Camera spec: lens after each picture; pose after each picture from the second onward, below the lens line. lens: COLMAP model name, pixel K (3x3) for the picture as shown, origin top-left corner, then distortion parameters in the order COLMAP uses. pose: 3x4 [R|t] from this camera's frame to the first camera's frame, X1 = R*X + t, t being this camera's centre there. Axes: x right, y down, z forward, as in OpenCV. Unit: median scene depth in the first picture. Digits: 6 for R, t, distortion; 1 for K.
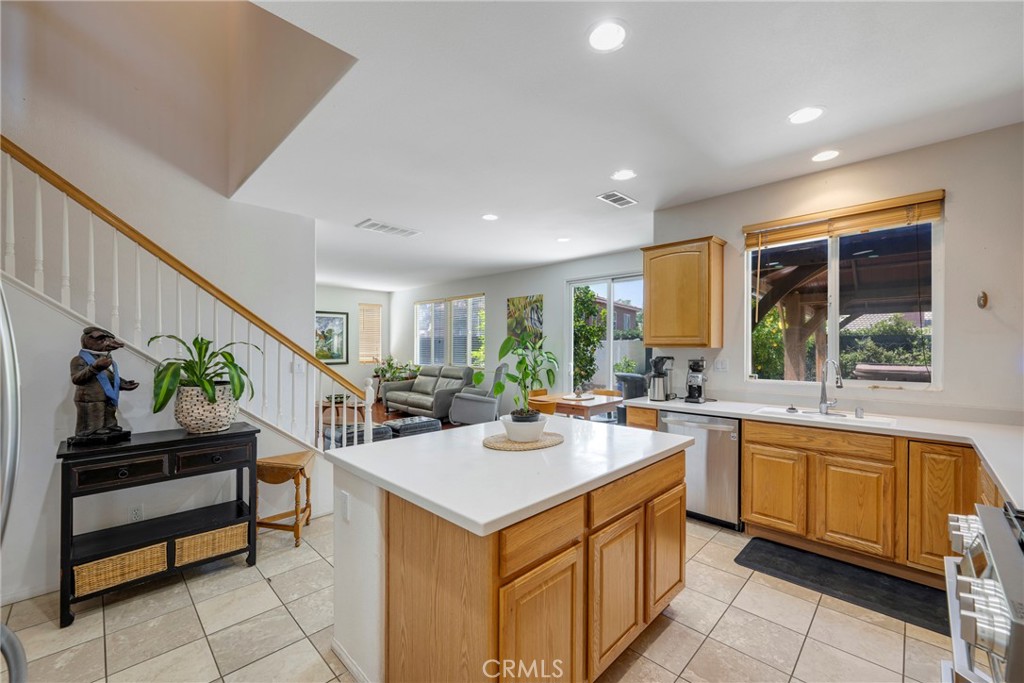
lens RADIAL K [[407.3, 0, 513.1], [0, 407.3, 345.7], [0, 0, 1]] dist [-0.000916, 0.000092]
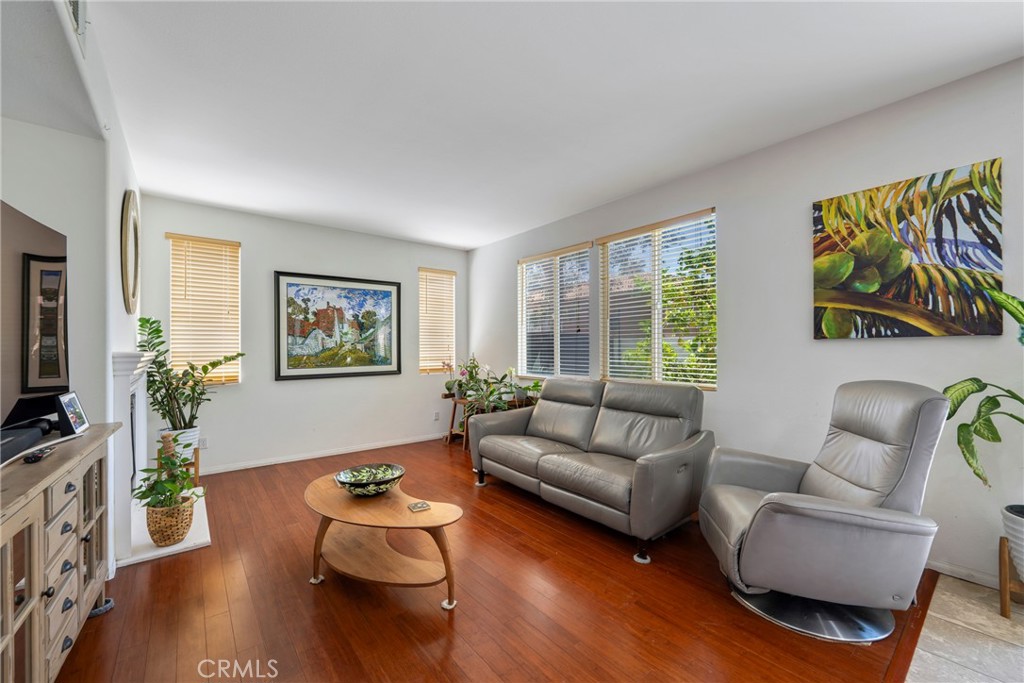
lens RADIAL K [[407.3, 0, 512.5], [0, 407.3, 348.4], [0, 0, 1]] dist [-0.000916, 0.000092]
pose [[0.992834, -0.006181, -0.119340, -0.200746], [0.005833, 0.999978, -0.003265, 0.013496], [0.119357, 0.002546, 0.992848, 0.501158]]
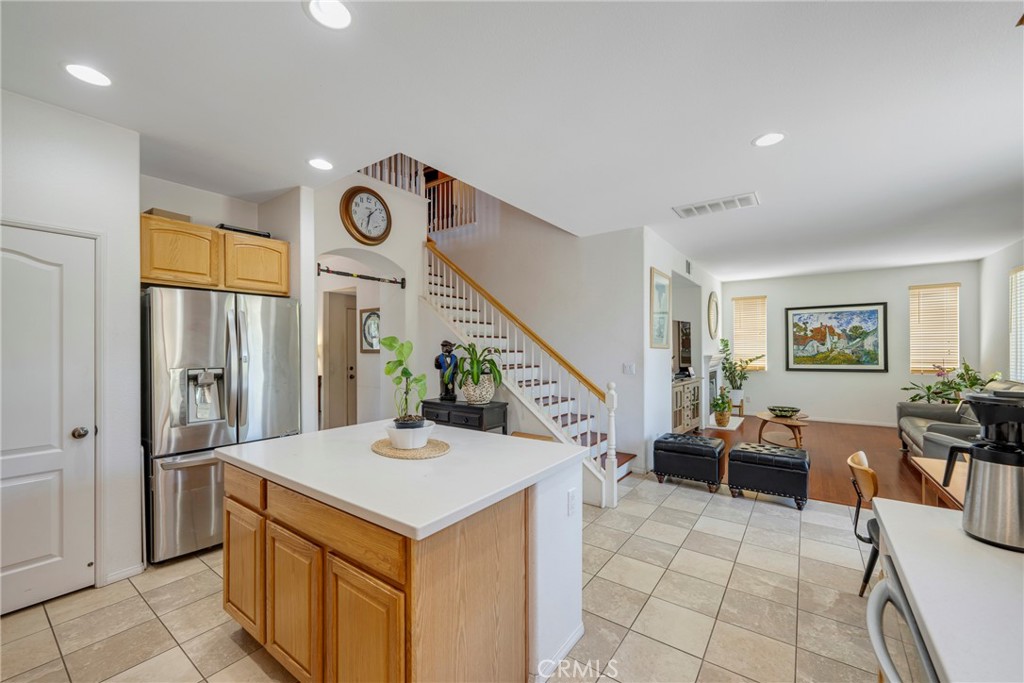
lens RADIAL K [[407.3, 0, 512.8], [0, 407.3, 348.2], [0, 0, 1]] dist [-0.000916, 0.000092]
pose [[0.148876, -0.000734, -0.988856, 0.233690], [0.004460, 0.999990, -0.000070, -0.001274], [0.988846, -0.004399, 0.148877, 0.249394]]
